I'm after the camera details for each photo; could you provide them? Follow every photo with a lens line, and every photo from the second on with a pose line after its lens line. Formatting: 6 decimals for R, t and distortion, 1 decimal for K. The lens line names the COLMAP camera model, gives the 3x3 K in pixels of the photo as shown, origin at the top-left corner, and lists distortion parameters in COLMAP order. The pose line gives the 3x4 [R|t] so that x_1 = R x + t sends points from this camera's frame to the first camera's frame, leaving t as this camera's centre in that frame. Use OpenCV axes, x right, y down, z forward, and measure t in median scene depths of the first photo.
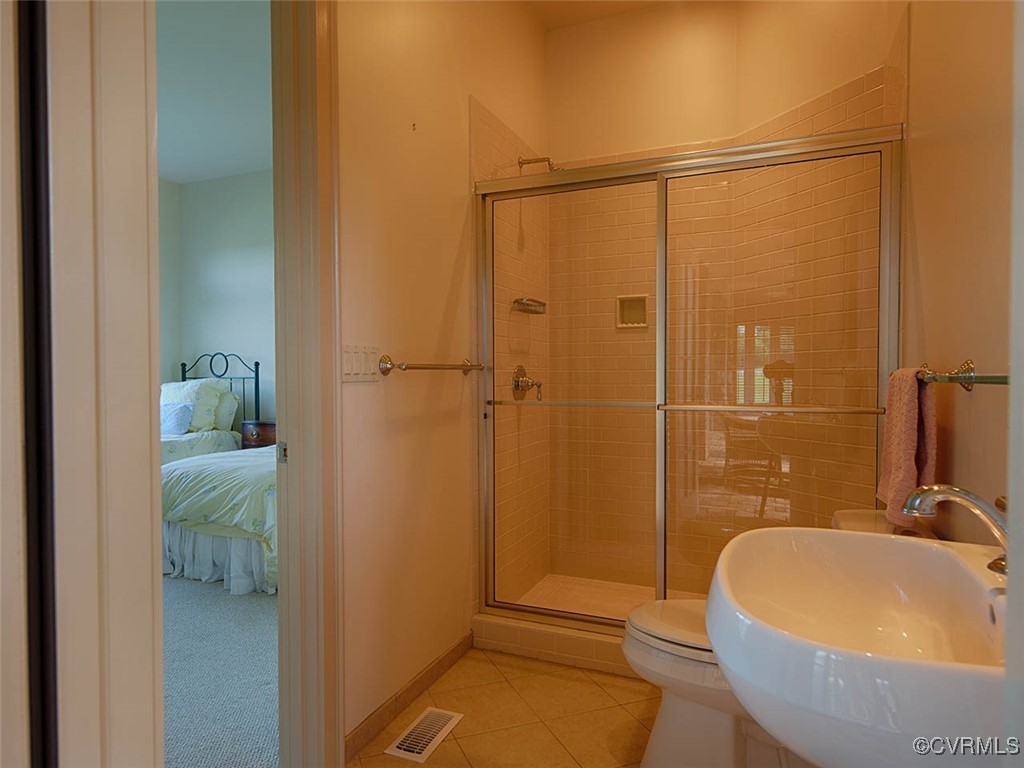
lens RADIAL K [[669.2, 0, 512.0], [0, 669.2, 384.0], [0, 0, 1]] dist [-0.003848, -0.001358]
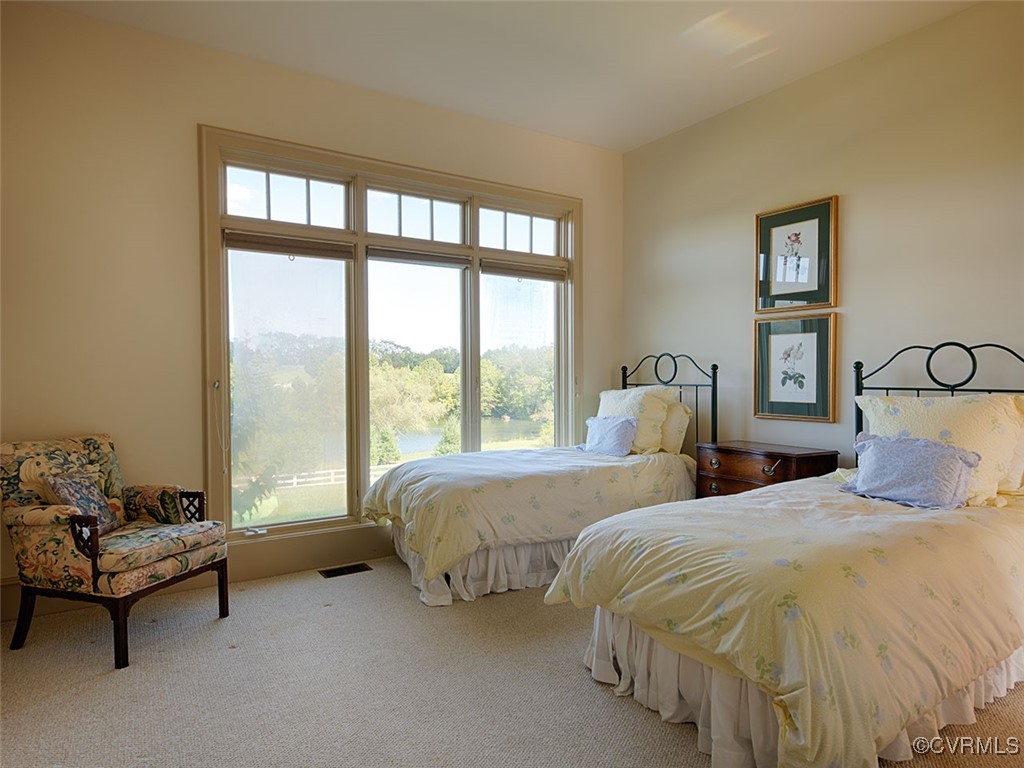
lens RADIAL K [[625.7, 0, 512.0], [0, 625.7, 384.0], [0, 0, 1]] dist [0.003703, 0.000982]
pose [[0.816448, 0.008137, -0.577362, -0.170055], [-0.006660, 0.999967, 0.004676, -0.013497], [0.577381, 0.000028, 0.816475, 0.309704]]
